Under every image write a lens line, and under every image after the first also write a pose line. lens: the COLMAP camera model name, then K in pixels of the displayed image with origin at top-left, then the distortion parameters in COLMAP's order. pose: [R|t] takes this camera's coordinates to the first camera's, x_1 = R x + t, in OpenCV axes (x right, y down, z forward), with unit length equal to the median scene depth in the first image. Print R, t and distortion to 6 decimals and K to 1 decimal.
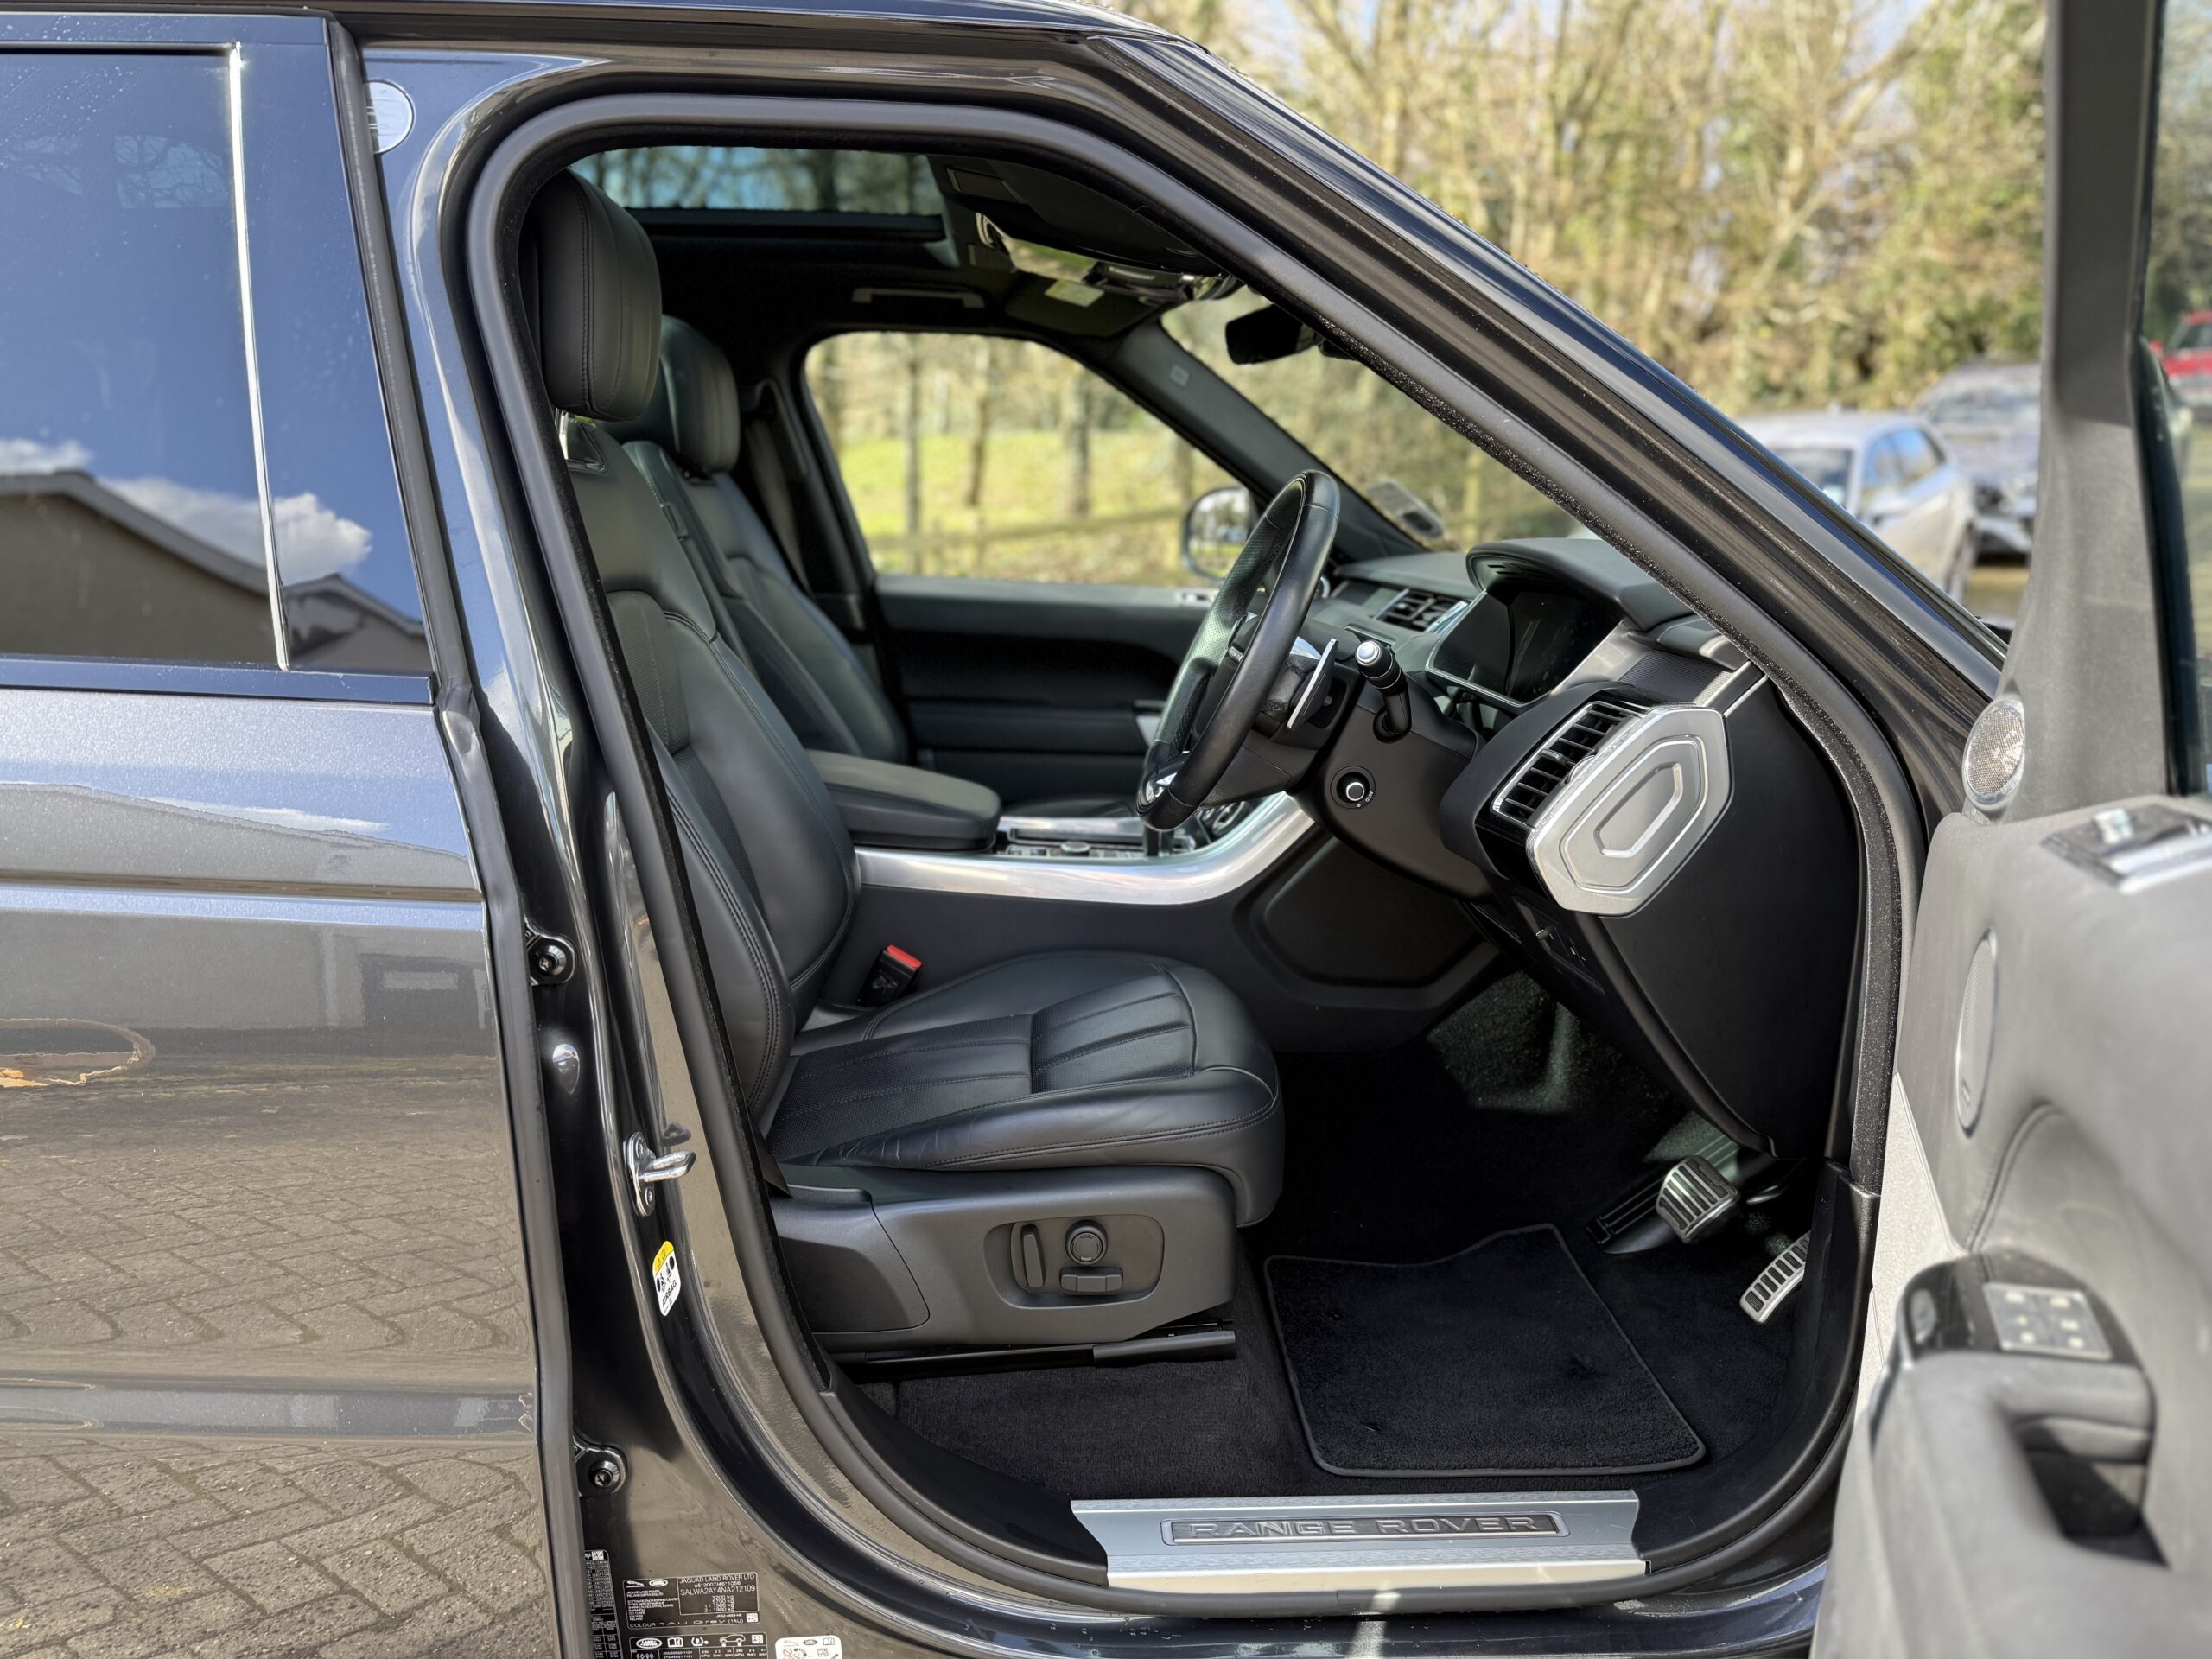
lens RADIAL K [[1573.7, 0, 1106.0], [0, 1573.7, 829.5], [0, 0, 1]] dist [0.067376, -0.001886]
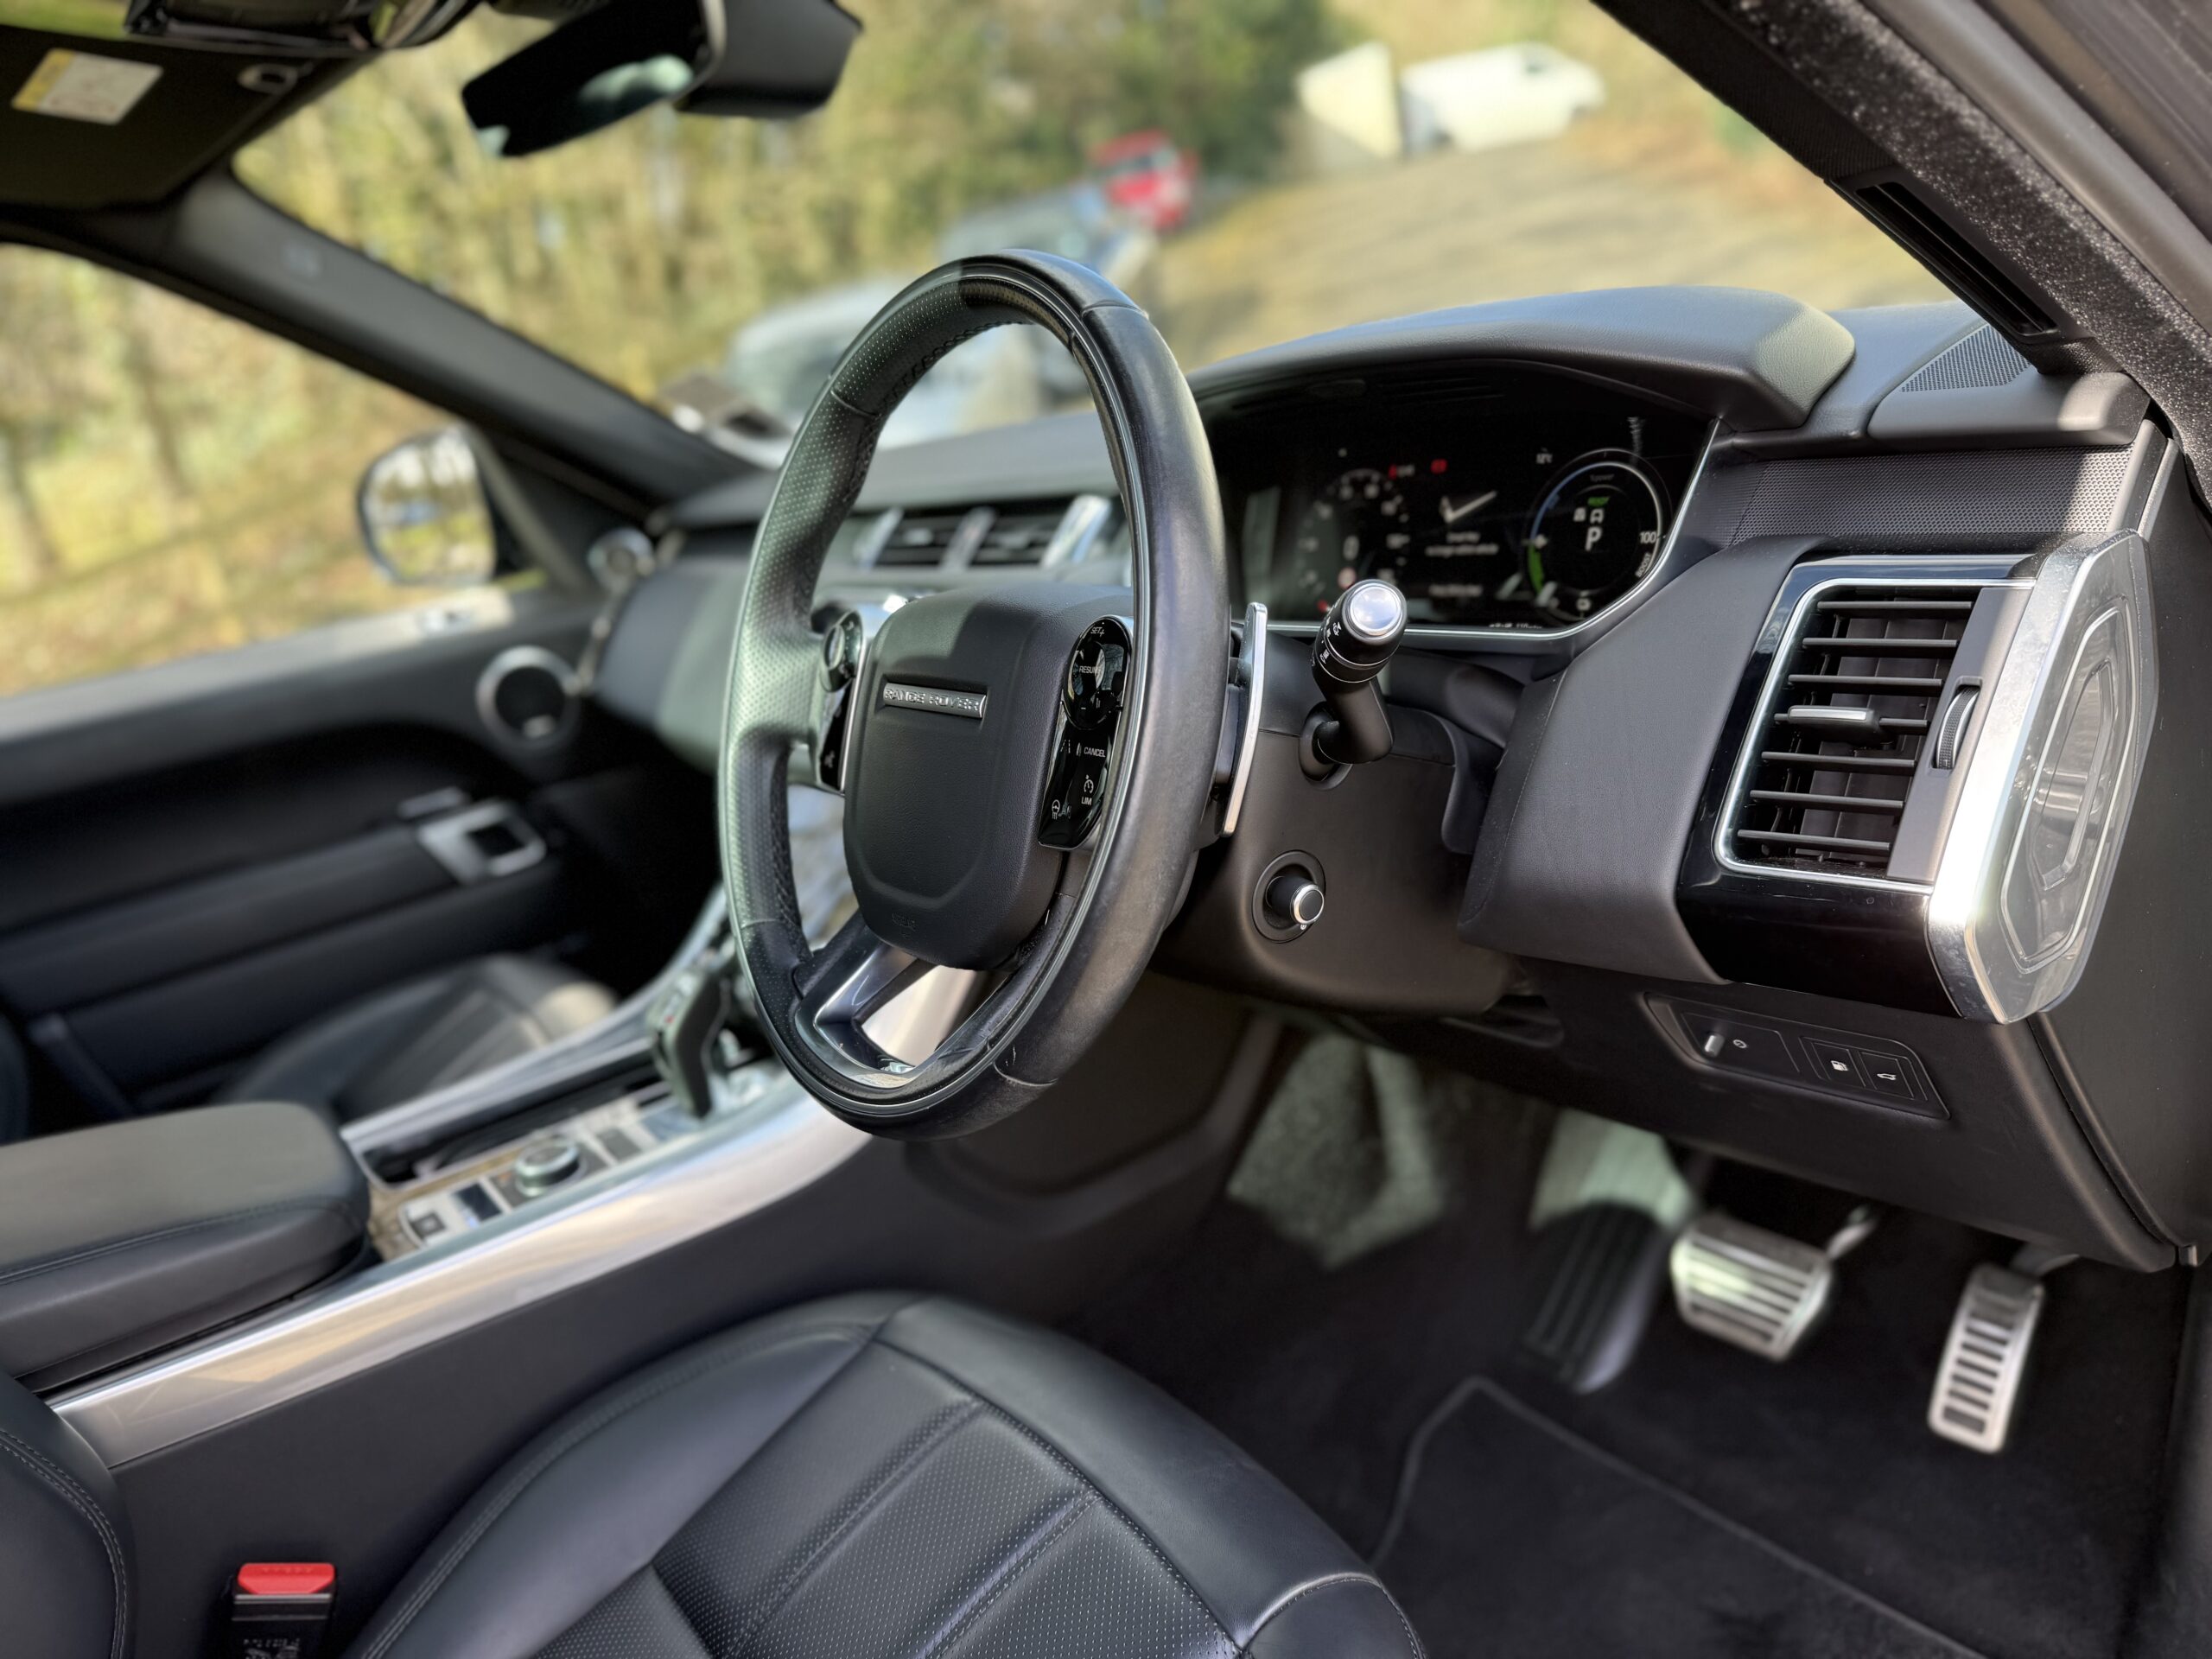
lens RADIAL K [[1553.1, 0, 1116.2], [0, 1553.1, 831.4], [0, 0, 1]] dist [0.002073, -0.005763]
pose [[0.803604, -0.333118, 0.493206, -0.087930], [0.309573, 0.941719, 0.131647, -0.101382], [-0.508316, 0.046891, 0.859893, 0.519266]]
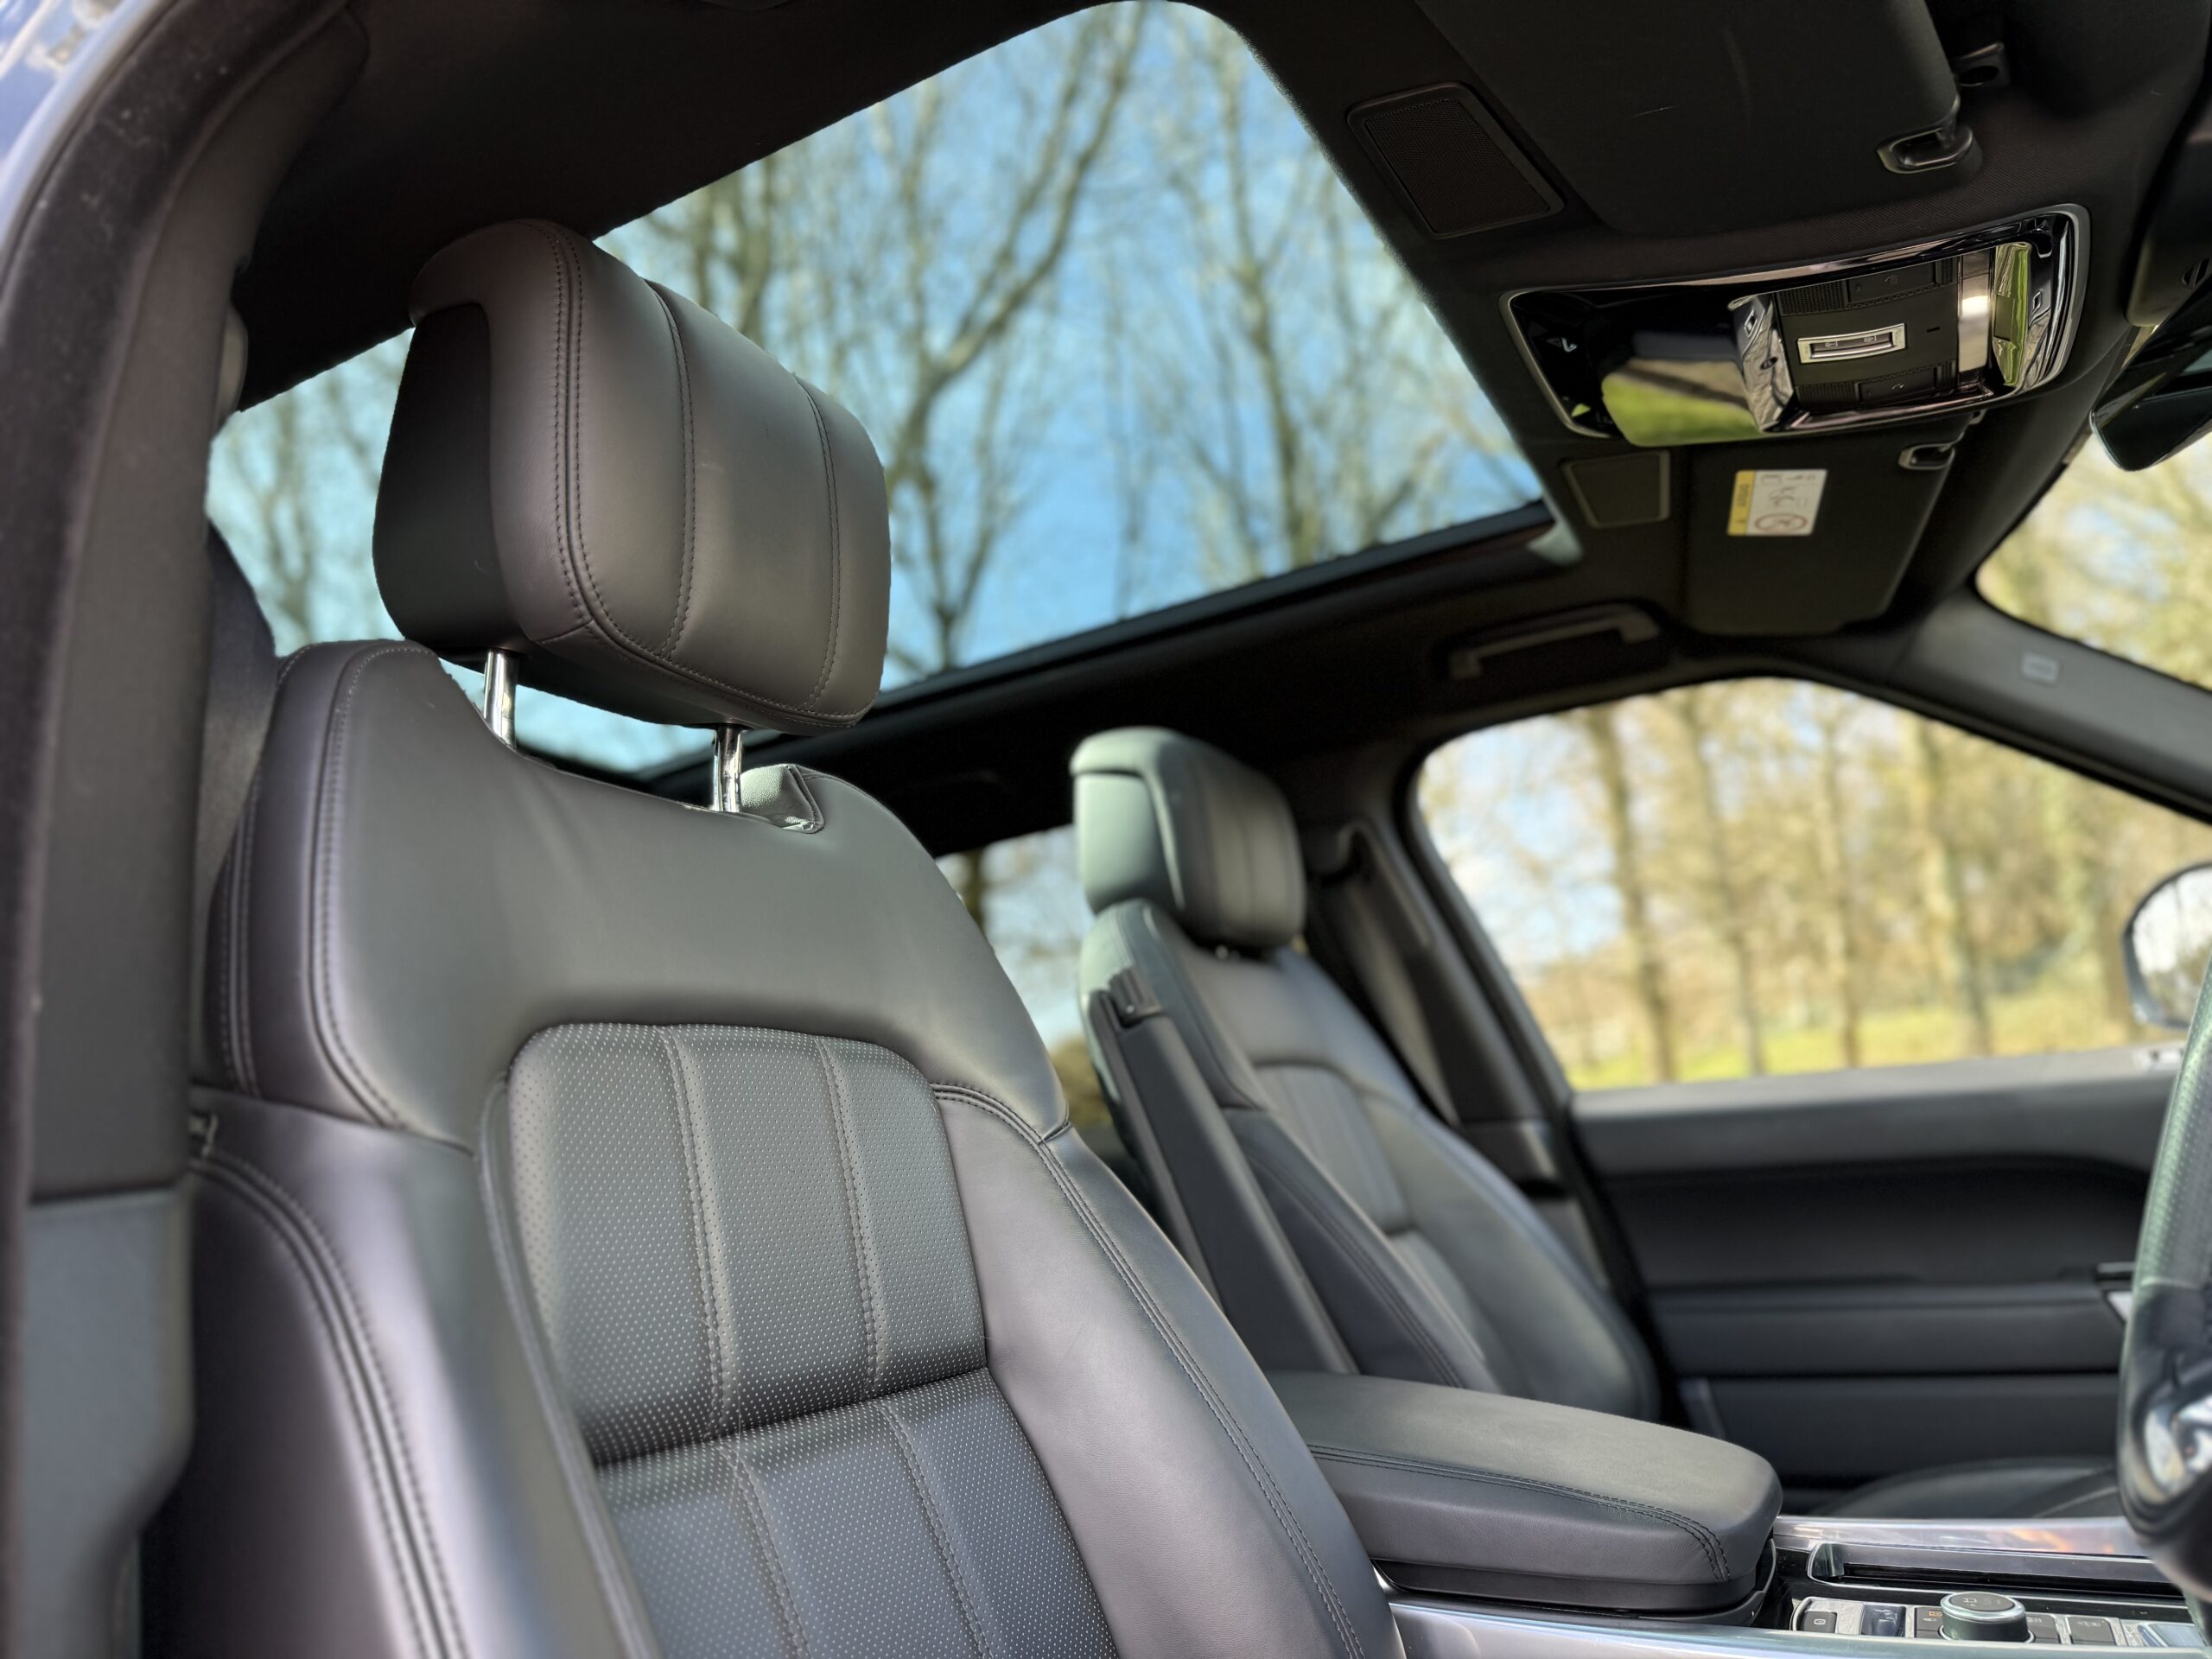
lens RADIAL K [[1553.1, 0, 1116.2], [0, 1553.1, 831.4], [0, 0, 1]] dist [0.002073, -0.005763]
pose [[0.855074, -0.213320, -0.472591, 0.020131], [0.005830, 0.915347, -0.402625, -0.011762], [0.518473, 0.341519, 0.783933, 0.574059]]
